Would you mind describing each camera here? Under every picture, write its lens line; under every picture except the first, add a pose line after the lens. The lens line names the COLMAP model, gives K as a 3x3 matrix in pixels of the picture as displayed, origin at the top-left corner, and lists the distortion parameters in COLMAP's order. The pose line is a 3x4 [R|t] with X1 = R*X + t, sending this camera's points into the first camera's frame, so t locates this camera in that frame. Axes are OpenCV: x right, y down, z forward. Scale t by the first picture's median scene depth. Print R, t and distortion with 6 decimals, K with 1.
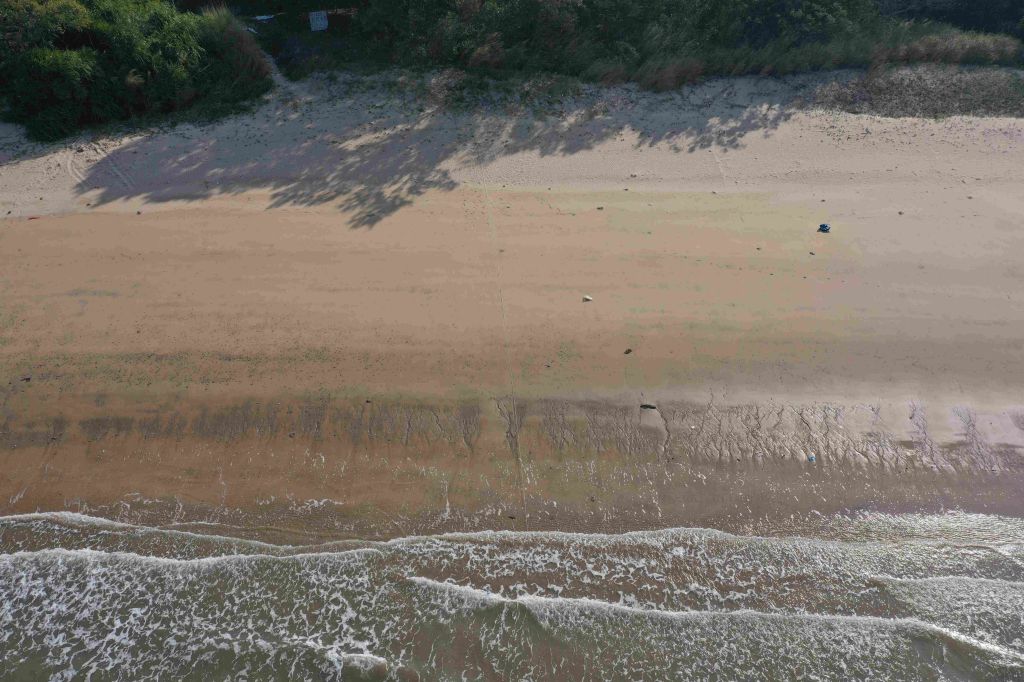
lens RADIAL K [[822.9, 0, 512.0], [0, 822.9, 341.0], [0, 0, 1]] dist [0.001260, 0.000772]
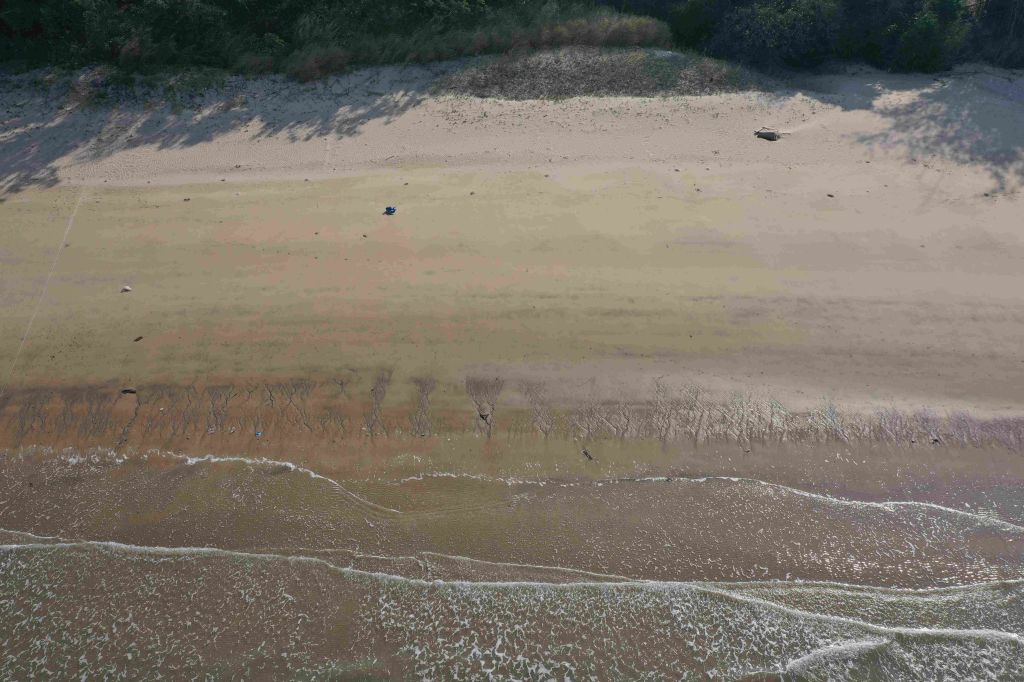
lens RADIAL K [[822.9, 0, 512.0], [0, 822.9, 341.0], [0, 0, 1]] dist [0.001260, 0.000772]
pose [[0.997705, -0.046514, 0.049207, 0.390573], [0.045904, 0.998855, 0.013445, 0.016103], [-0.049776, -0.011155, 0.998698, -0.034856]]
